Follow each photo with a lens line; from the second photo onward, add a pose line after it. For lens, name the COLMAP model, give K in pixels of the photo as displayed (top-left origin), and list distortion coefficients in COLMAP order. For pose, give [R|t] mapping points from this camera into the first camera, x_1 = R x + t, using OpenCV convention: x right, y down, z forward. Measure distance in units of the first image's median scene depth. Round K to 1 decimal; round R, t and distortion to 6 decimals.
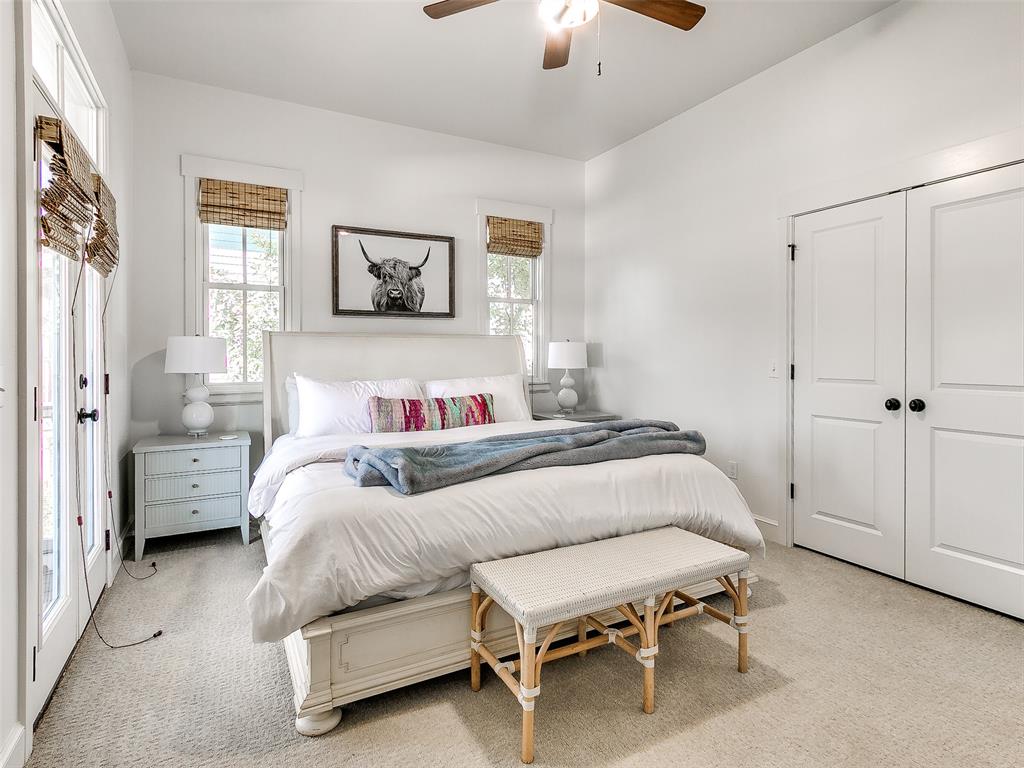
lens RADIAL K [[538.6, 0, 508.6], [0, 538.6, 352.9], [0, 0, 1]] dist [0.000575, 0.002114]
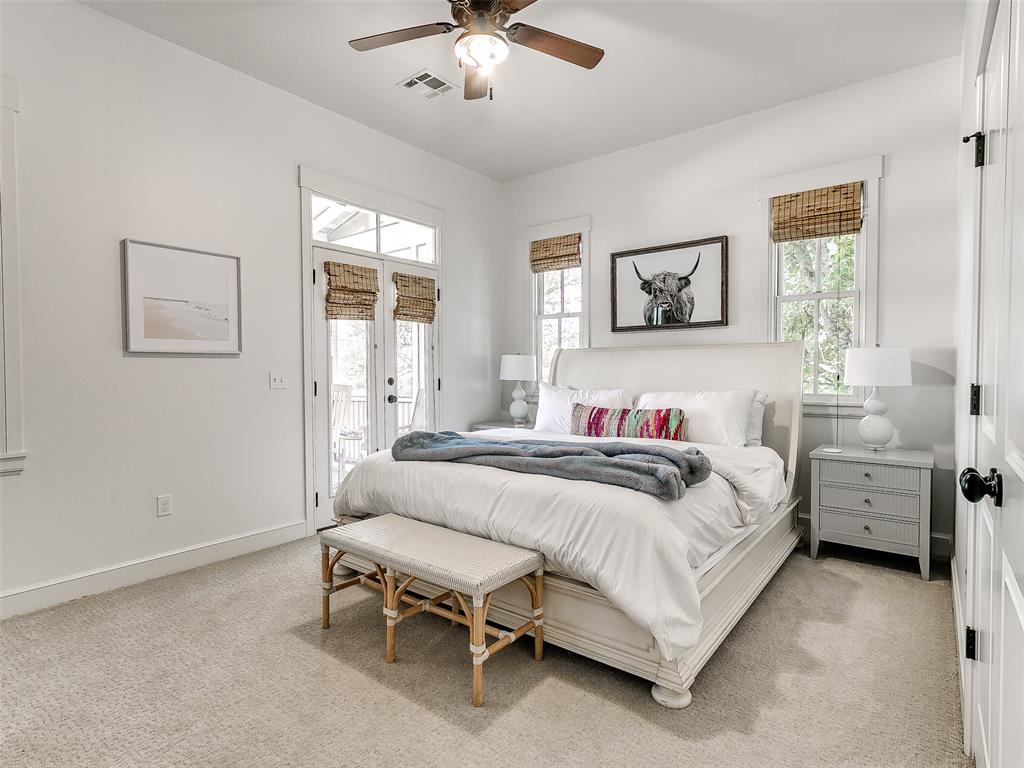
lens RADIAL K [[538.6, 0, 511.2], [0, 538.6, 385.3], [0, 0, 1]] dist [0.000575, 0.002114]
pose [[0.403366, 0.029398, -0.914566, 0.615363], [0.004953, 0.999399, 0.034310, 0.002032], [0.915025, -0.018369, 0.402978, 0.325370]]
